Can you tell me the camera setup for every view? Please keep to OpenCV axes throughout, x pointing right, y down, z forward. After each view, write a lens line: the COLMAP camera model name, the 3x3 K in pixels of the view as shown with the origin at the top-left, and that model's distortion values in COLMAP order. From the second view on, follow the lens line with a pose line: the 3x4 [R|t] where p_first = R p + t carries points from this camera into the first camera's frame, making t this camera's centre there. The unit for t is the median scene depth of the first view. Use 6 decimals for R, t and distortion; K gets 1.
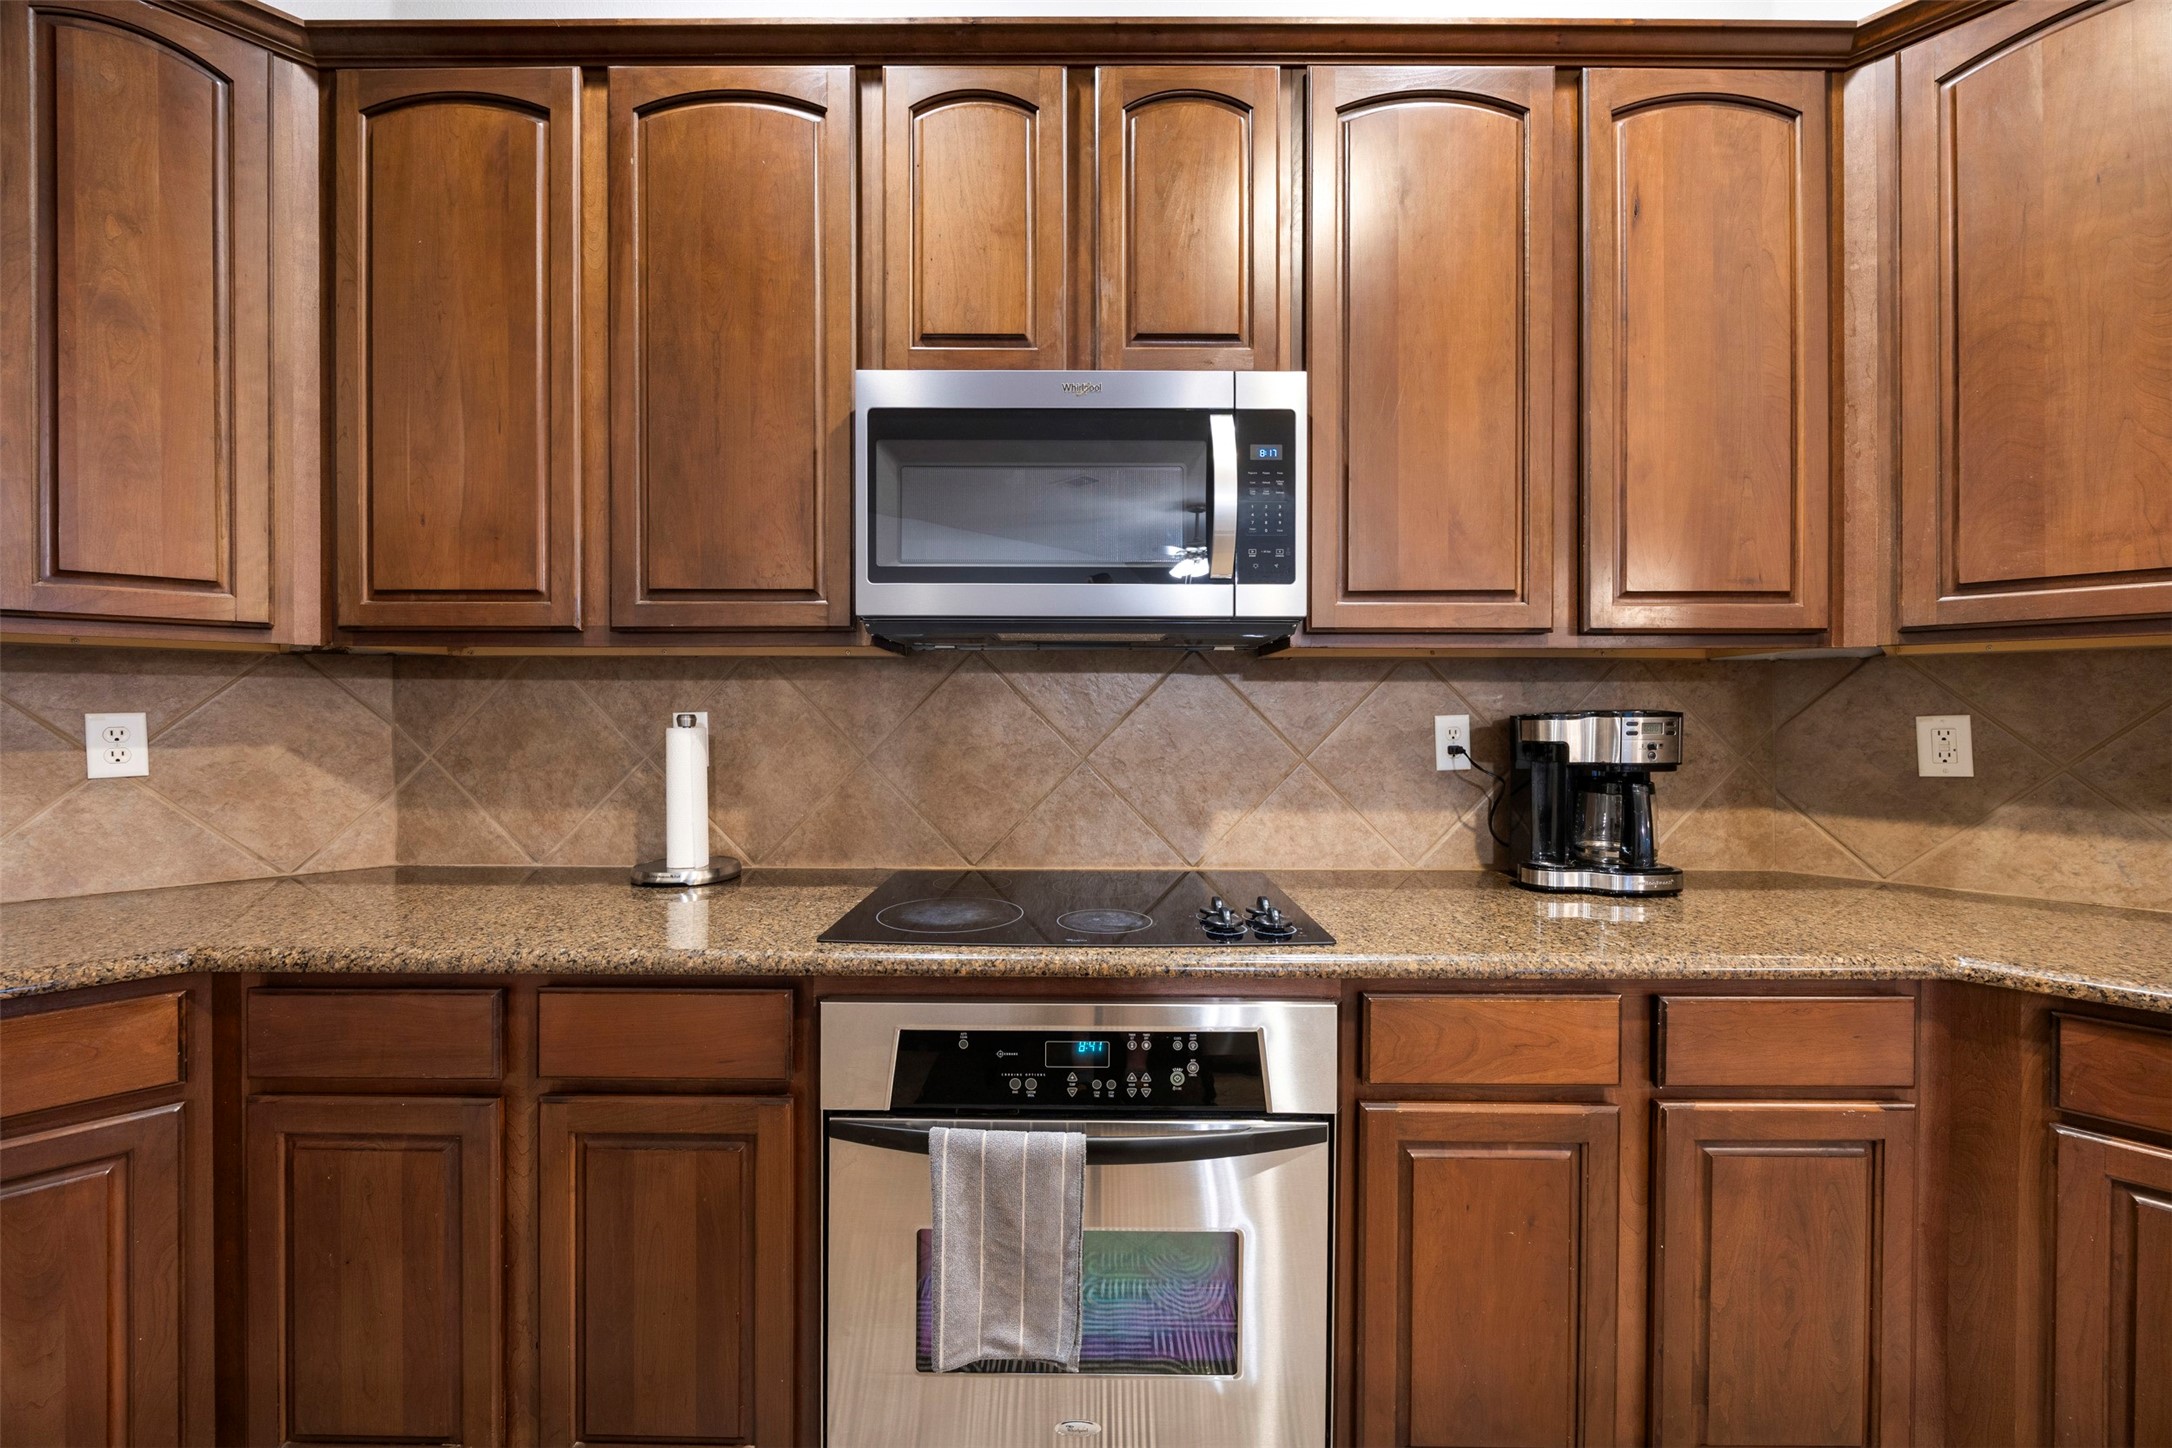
lens RADIAL K [[821.5, 0, 1081.0], [0, 821.5, 716.9], [0, 0, 1]] dist [-0.002579, -0.000090]
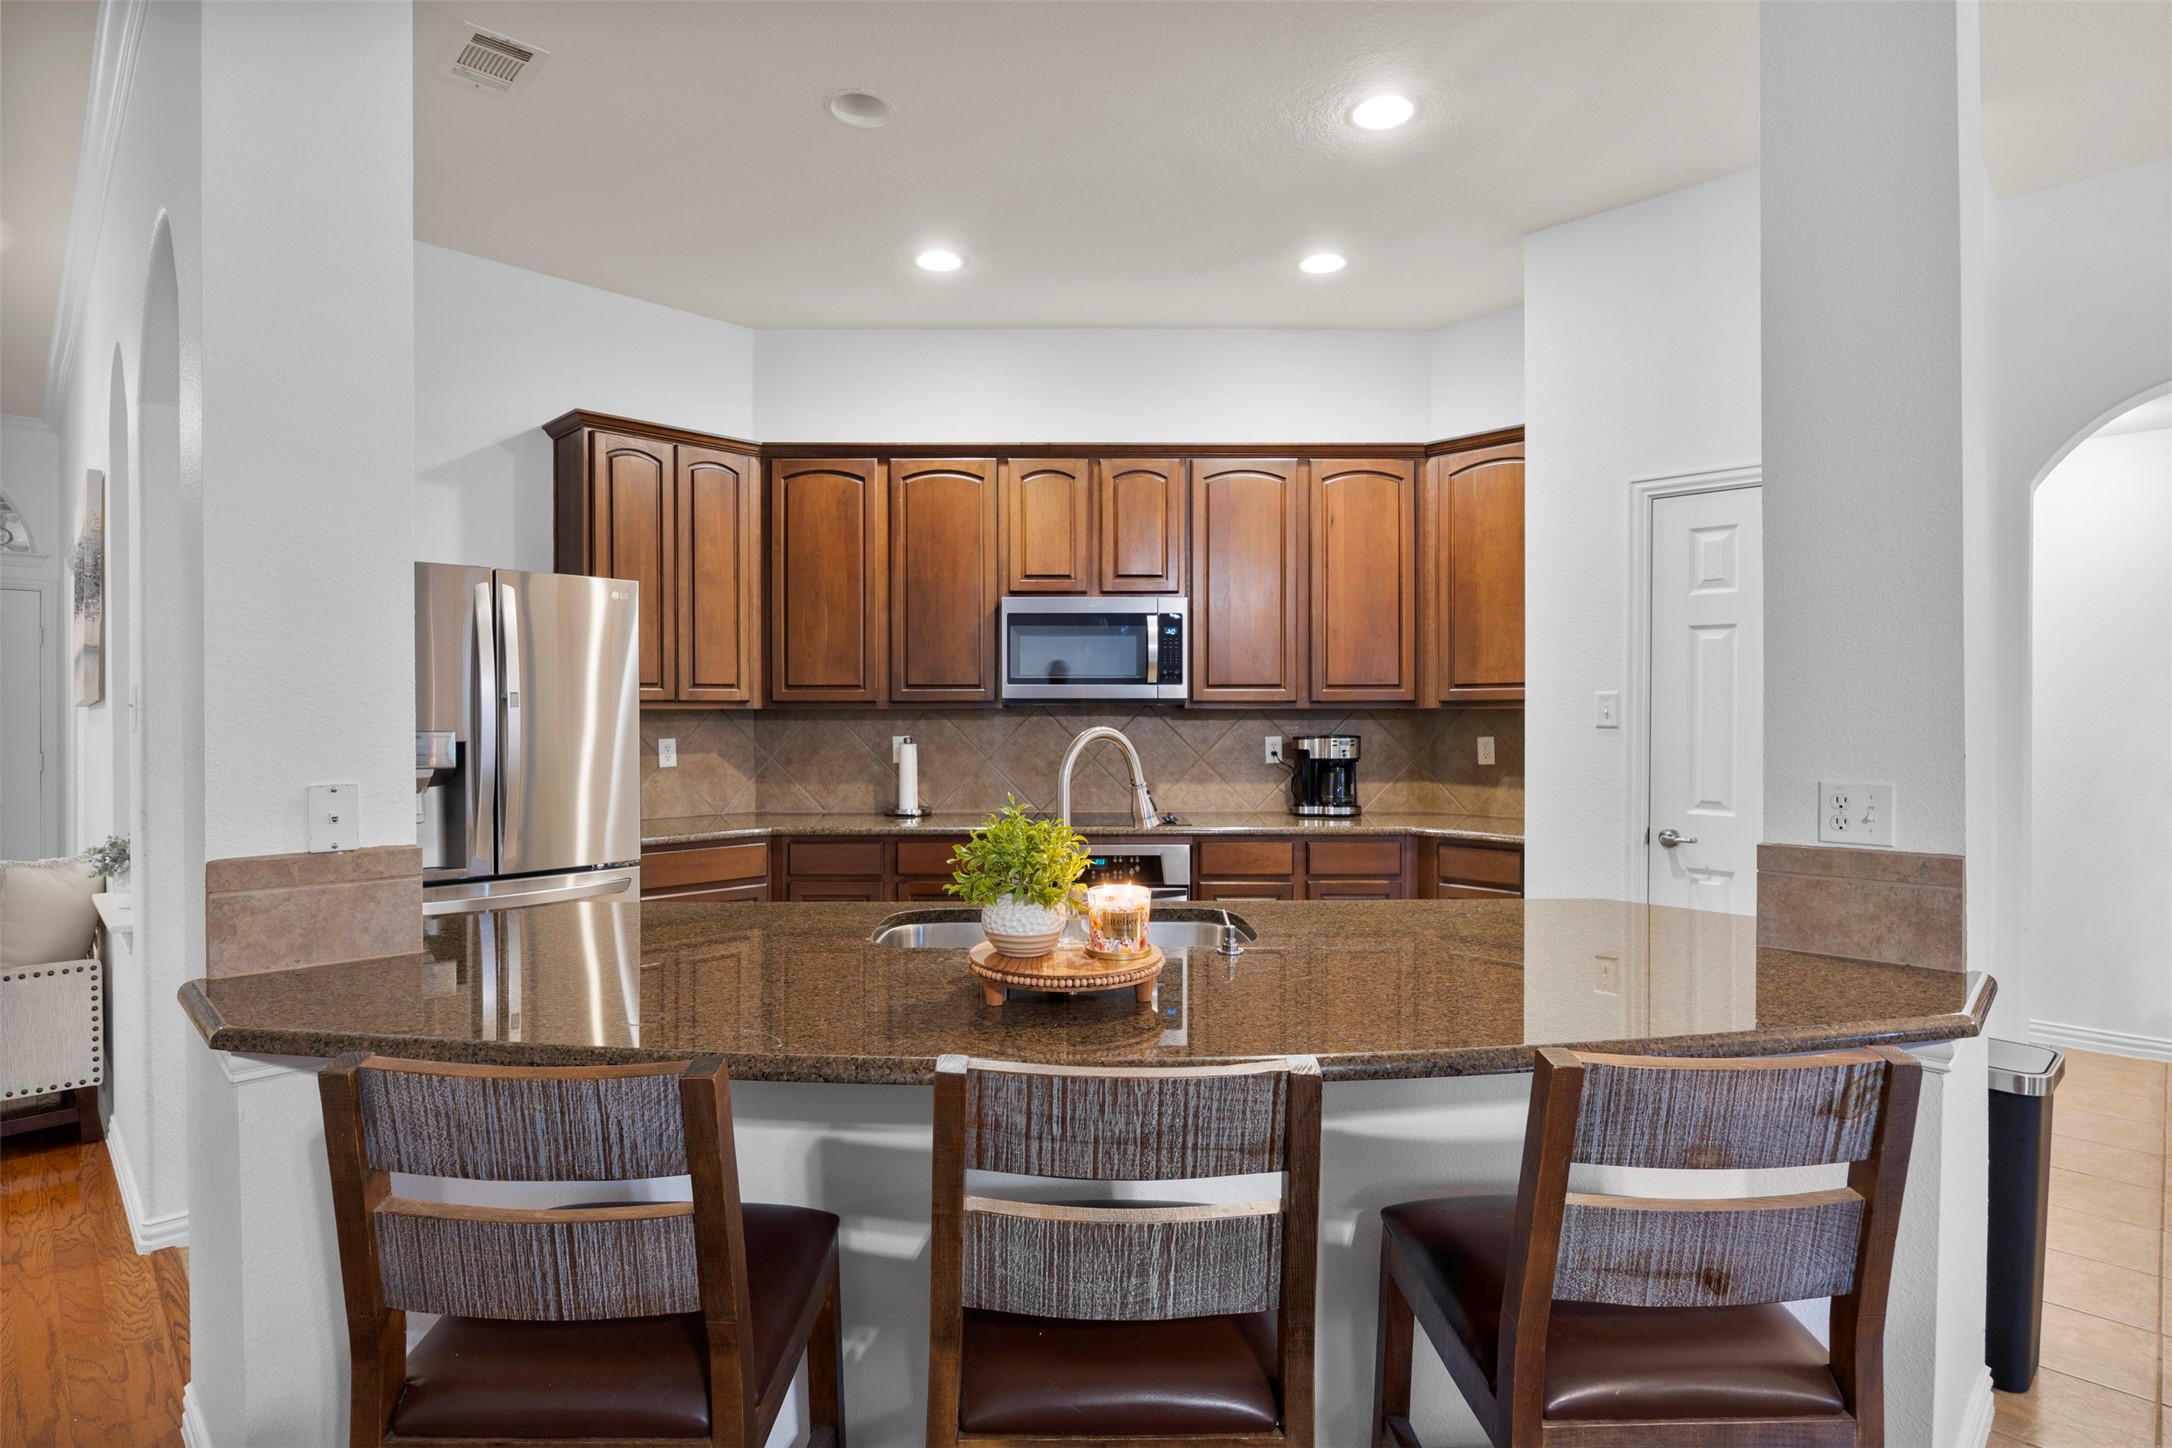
lens RADIAL K [[1120.4, 0, 1086.0], [0, 1120.4, 724.0], [0, 0, 1]] dist [-0.000303, -0.000023]
pose [[0.999837, -0.002706, 0.017848, -0.075984], [0.002596, 0.999977, 0.006230, -0.059378], [-0.017864, -0.006183, 0.999821, -2.050882]]
